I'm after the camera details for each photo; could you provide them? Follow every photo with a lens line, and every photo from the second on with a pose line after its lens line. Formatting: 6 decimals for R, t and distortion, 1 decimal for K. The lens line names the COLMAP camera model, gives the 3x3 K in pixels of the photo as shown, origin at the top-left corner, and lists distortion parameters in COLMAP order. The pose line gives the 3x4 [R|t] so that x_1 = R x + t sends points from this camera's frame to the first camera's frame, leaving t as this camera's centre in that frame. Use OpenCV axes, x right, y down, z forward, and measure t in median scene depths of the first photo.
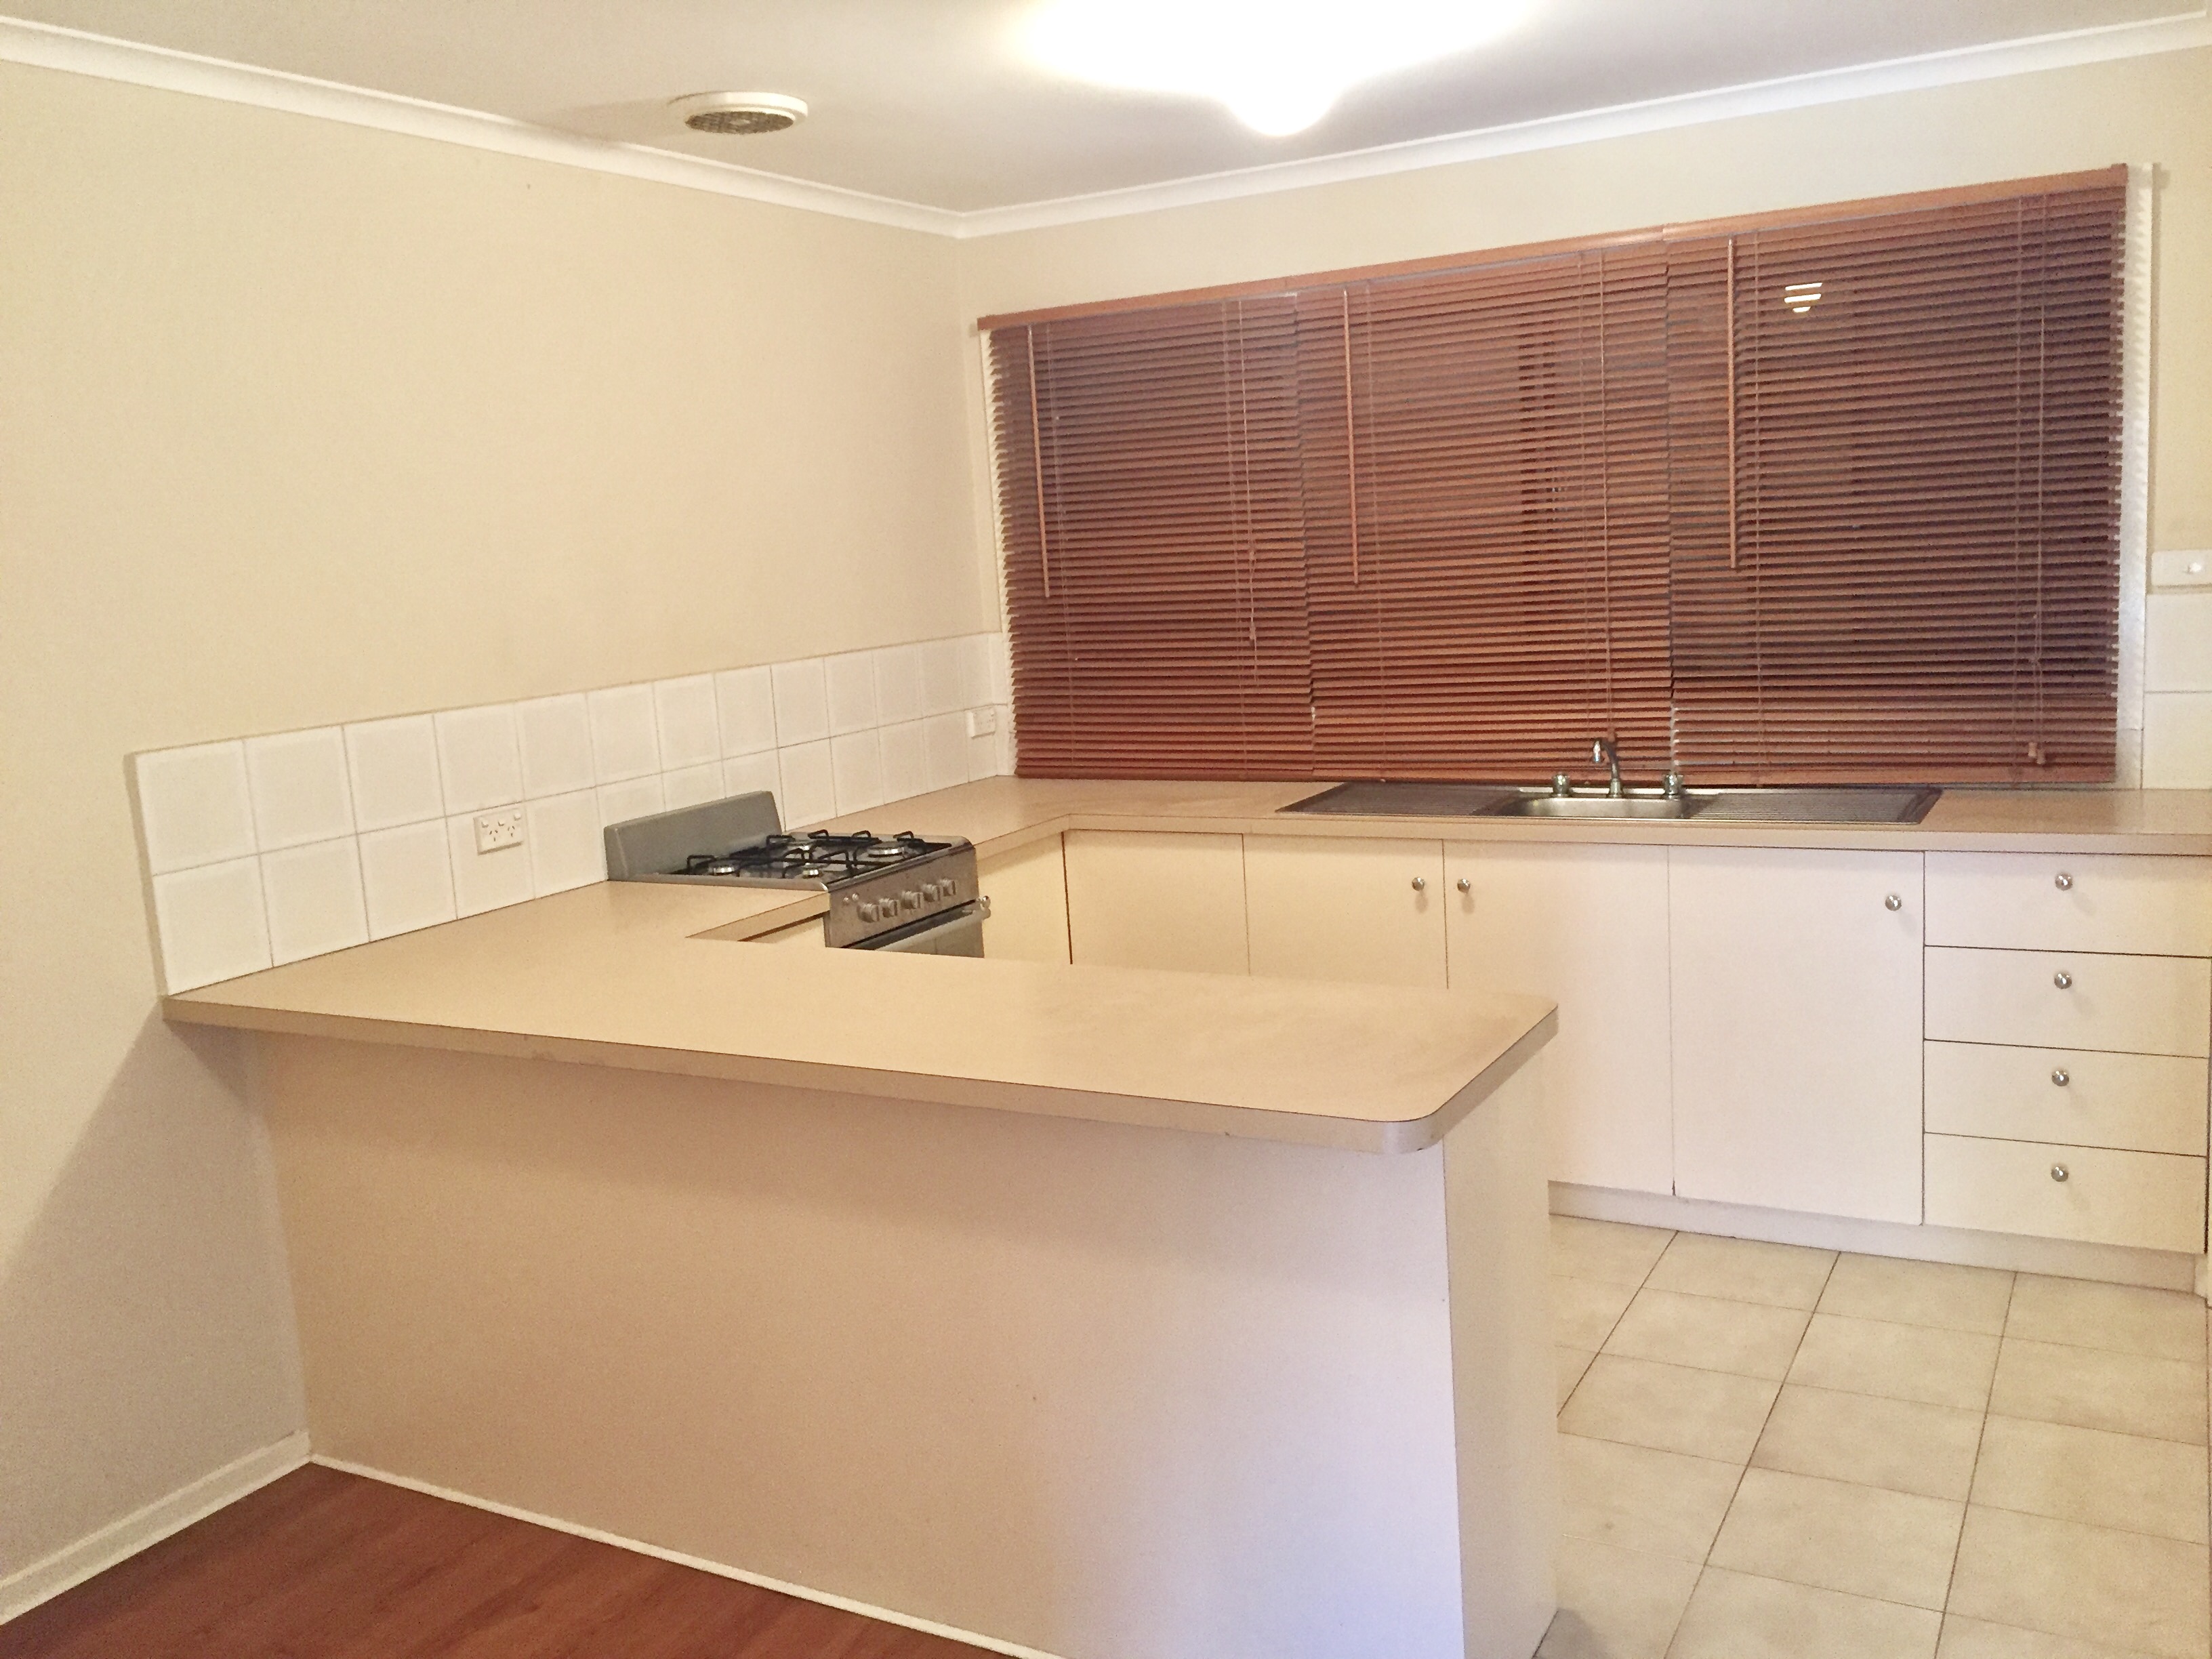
lens RADIAL K [[1891.9, 0, 1106.0], [0, 1891.9, 829.5], [0, 0, 1]] dist [0.073672, -0.095958]
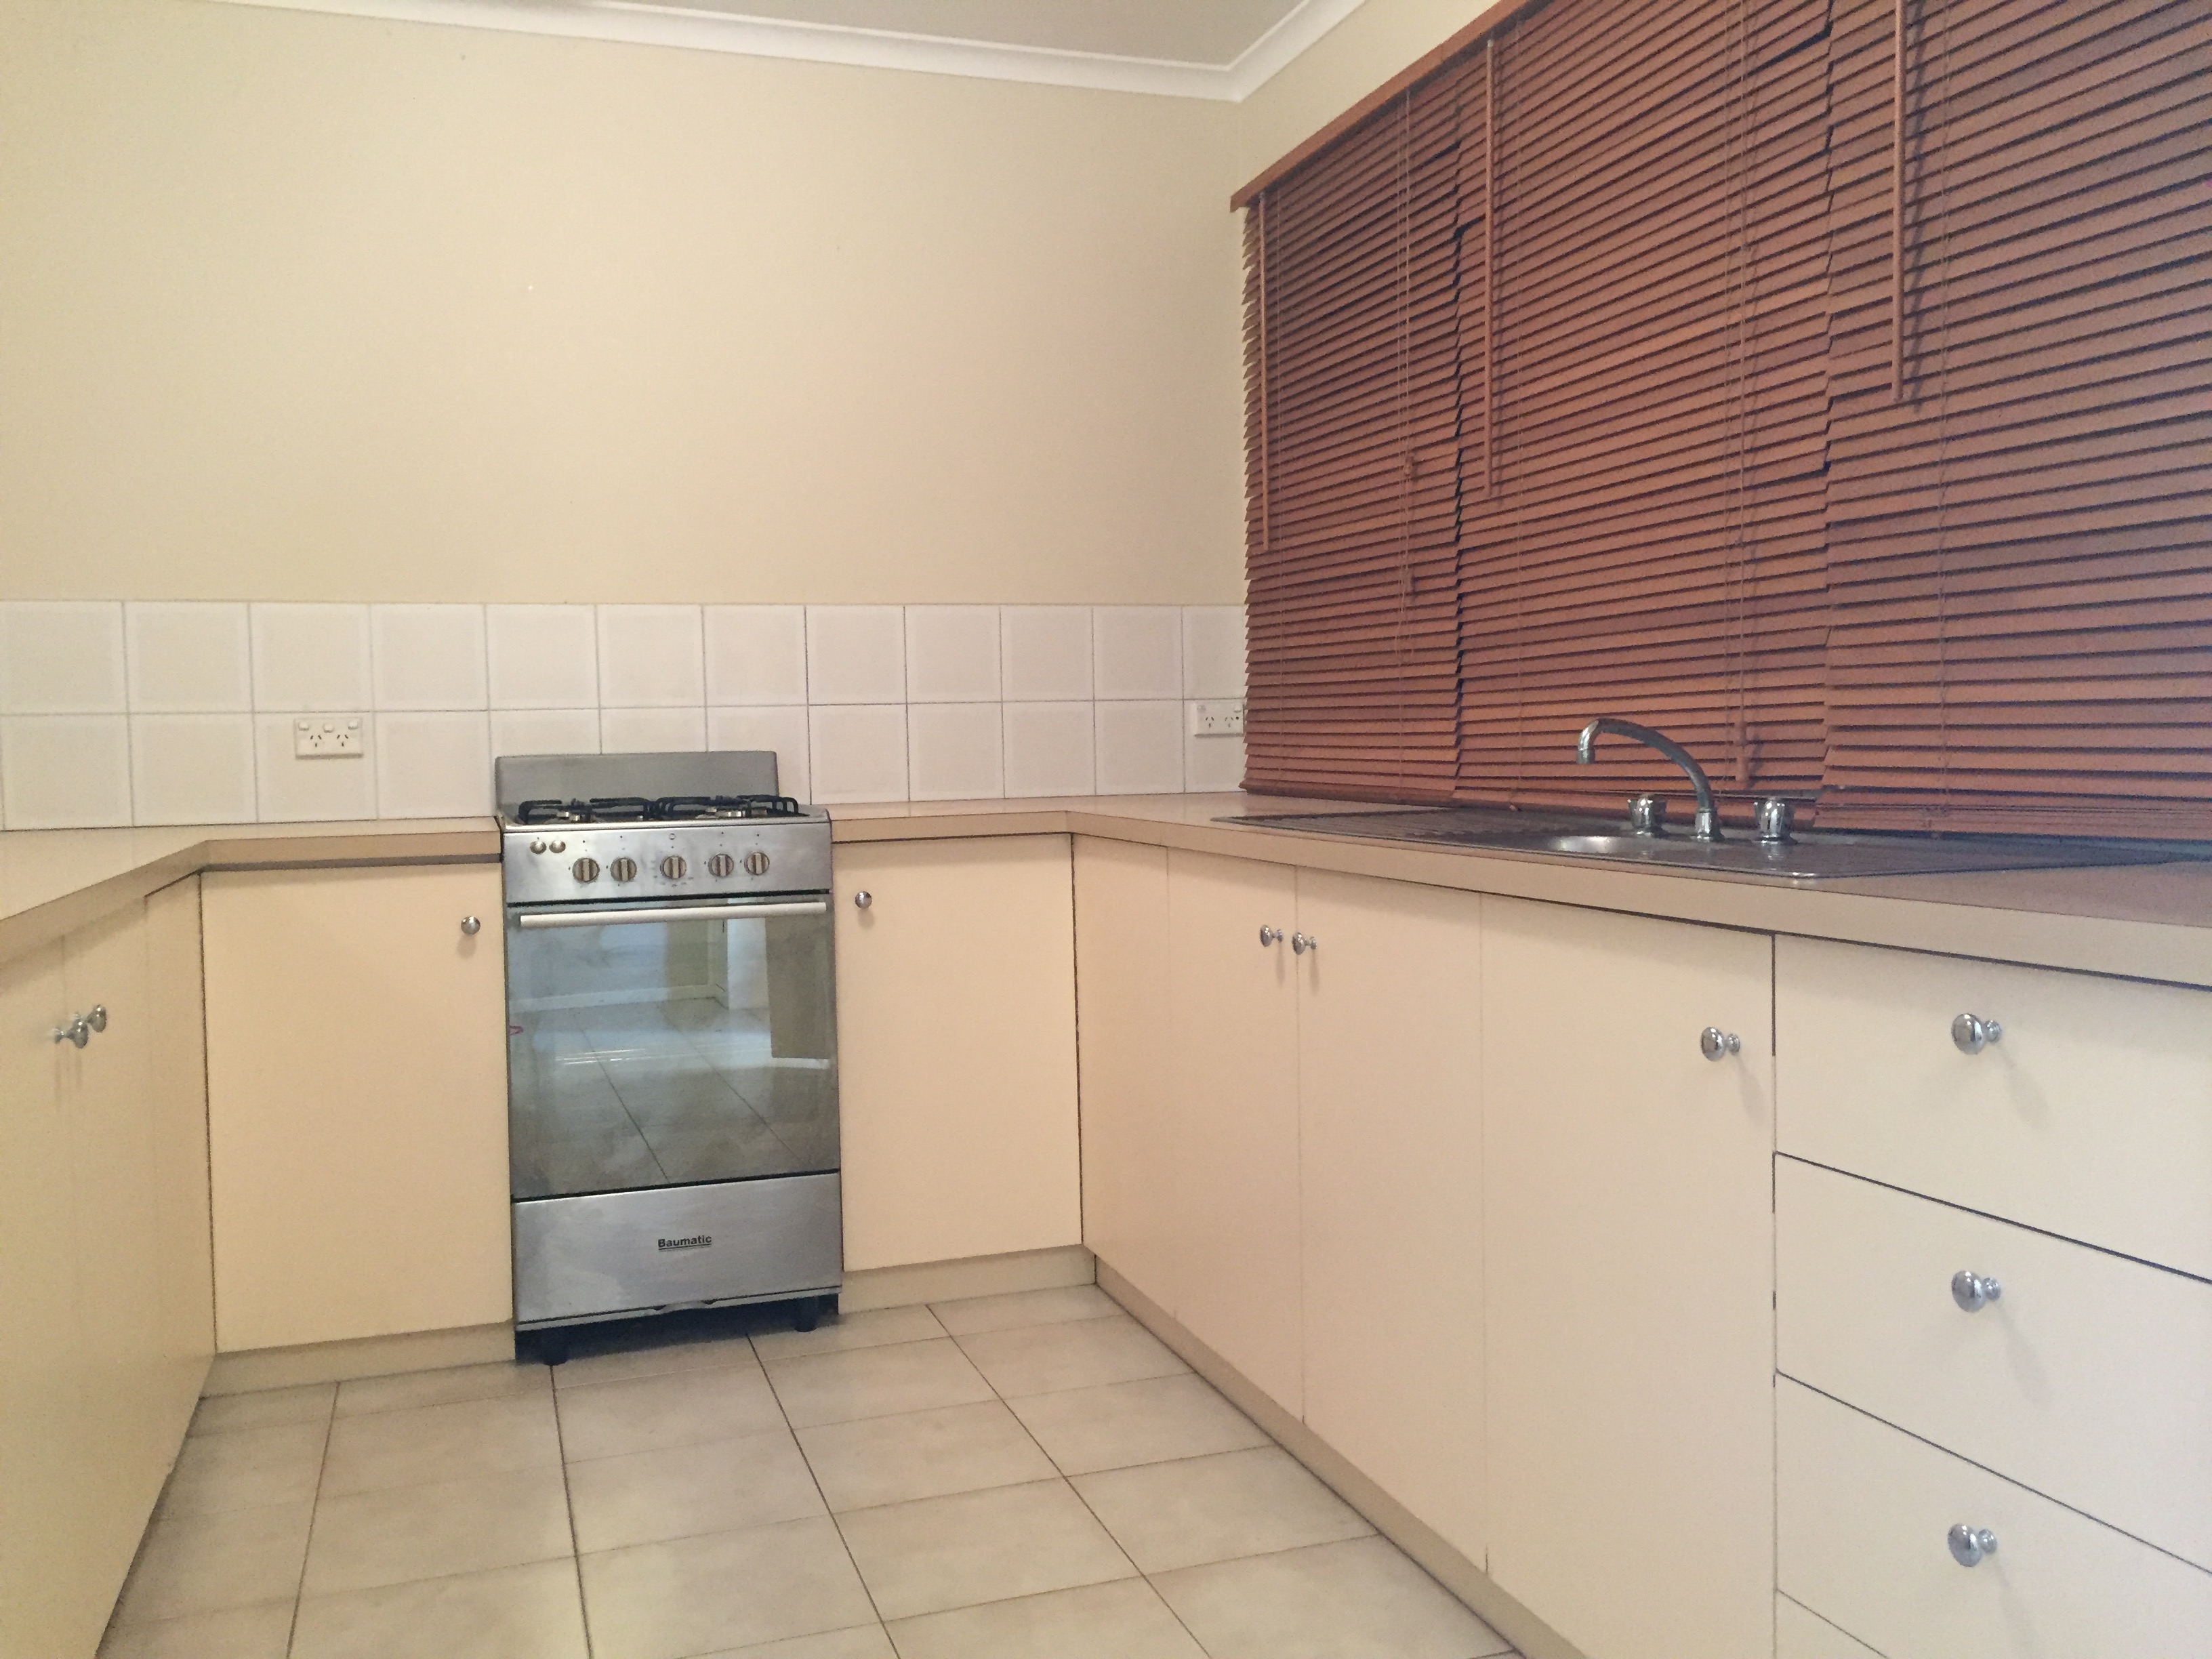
lens RADIAL K [[1891.9, 0, 1106.0], [0, 1891.9, 829.5], [0, 0, 1]] dist [0.073672, -0.095958]
pose [[0.738052, 0.080834, -0.669884, 0.462566], [-0.130774, 0.991110, -0.024485, 0.014429], [0.661950, 0.105675, 0.742062, 0.436926]]
